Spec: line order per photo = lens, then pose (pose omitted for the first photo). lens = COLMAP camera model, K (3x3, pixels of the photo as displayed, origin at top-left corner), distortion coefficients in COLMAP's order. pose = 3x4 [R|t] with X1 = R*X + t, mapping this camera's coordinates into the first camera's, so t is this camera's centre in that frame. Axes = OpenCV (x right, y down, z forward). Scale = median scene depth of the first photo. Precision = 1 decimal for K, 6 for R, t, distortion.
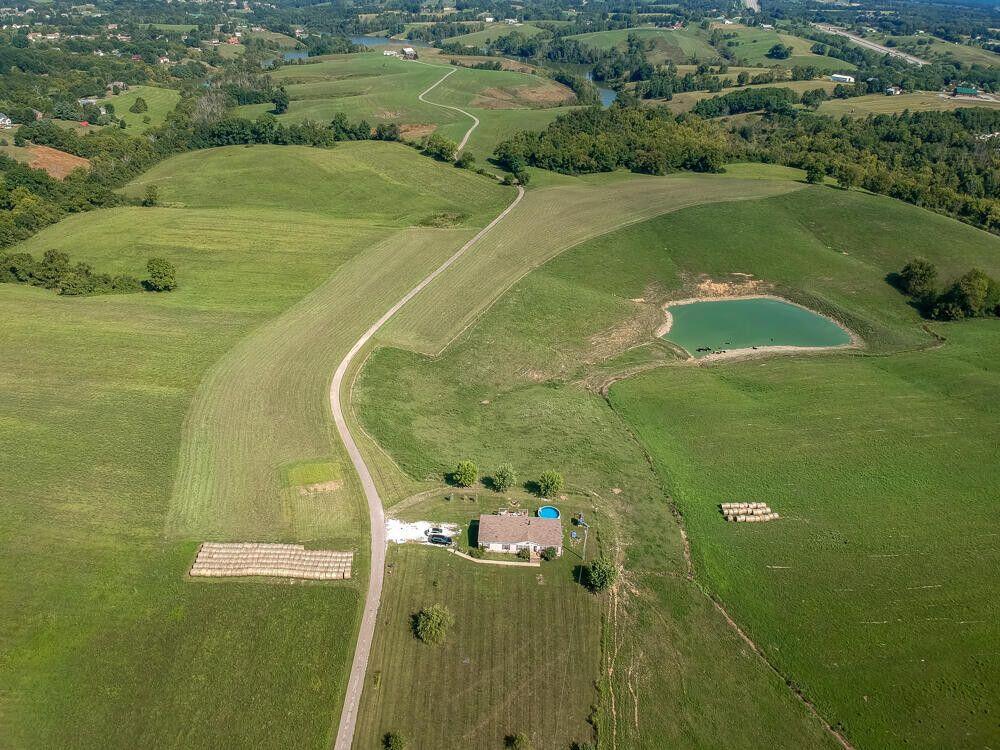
lens RADIAL K [[750.4, 0, 493.3], [0, 750.4, 371.5], [0, 0, 1]] dist [0.084340, -0.147153]
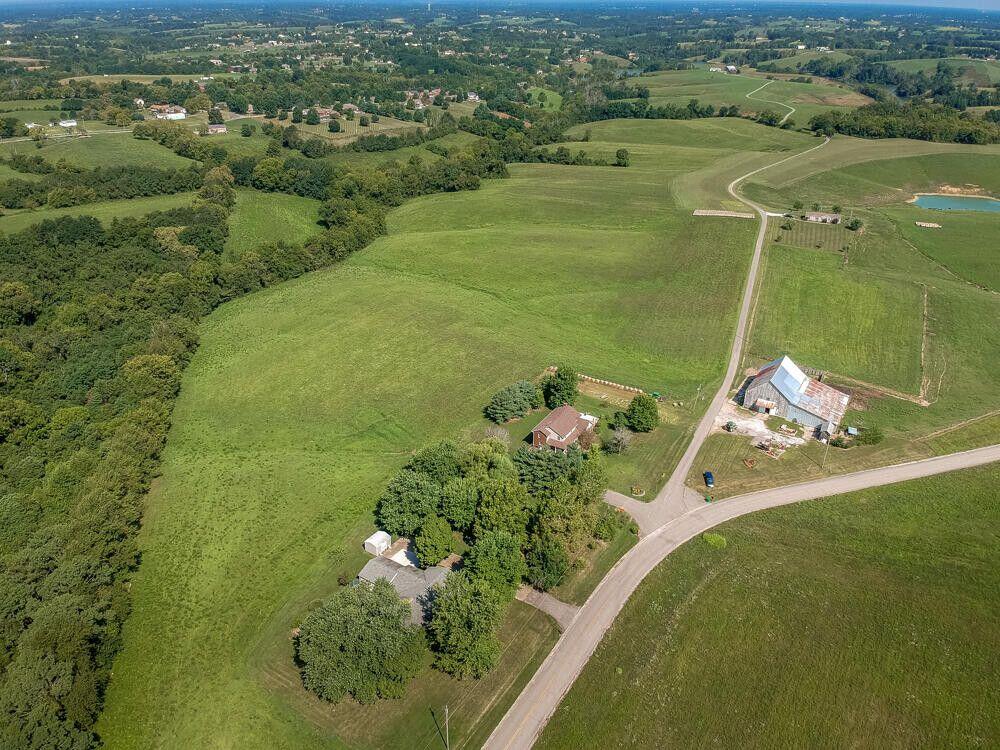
lens RADIAL K [[771.4, 0, 492.7], [0, 771.4, 376.3], [0, 0, 1]] dist [0.086636, -0.147836]
pose [[0.941143, 0.137726, -0.308677, -0.023787], [-0.150824, 0.988381, -0.018858, 0.184325], [0.302493, 0.064304, 0.950980, -0.340990]]
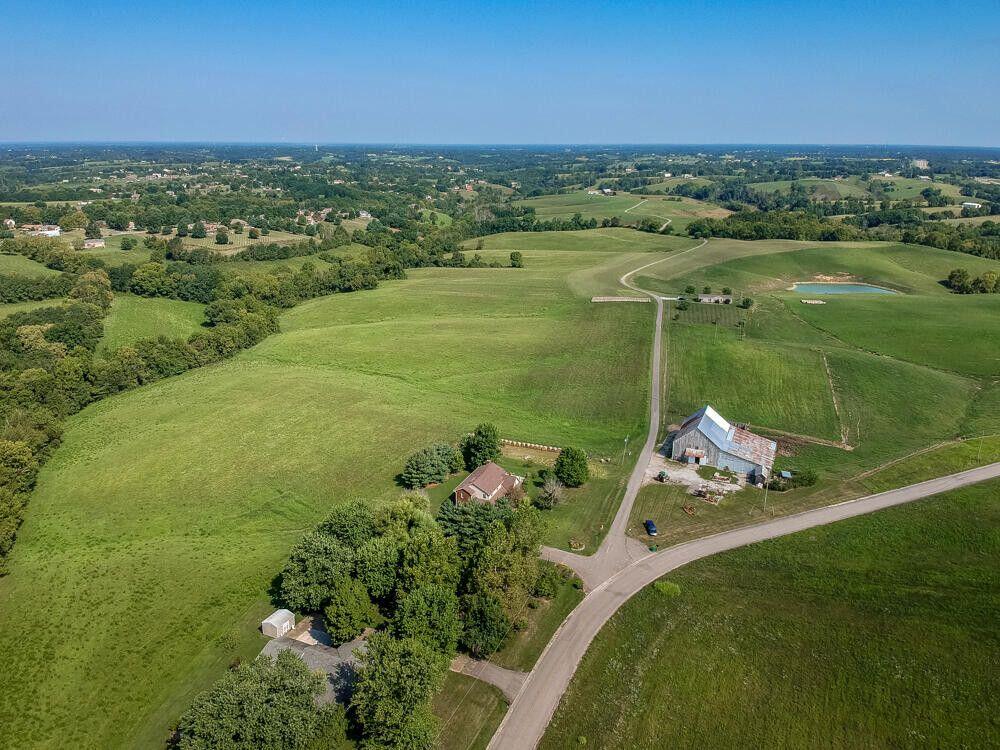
lens RADIAL K [[771.5, 0, 493.9], [0, 771.5, 381.0], [0, 0, 1]] dist [0.129185, -0.244306]
pose [[0.979198, 0.044590, -0.197947, -0.031584], [-0.082288, 0.978997, -0.186529, 0.203566], [0.185472, 0.198938, 0.962301, -0.319841]]
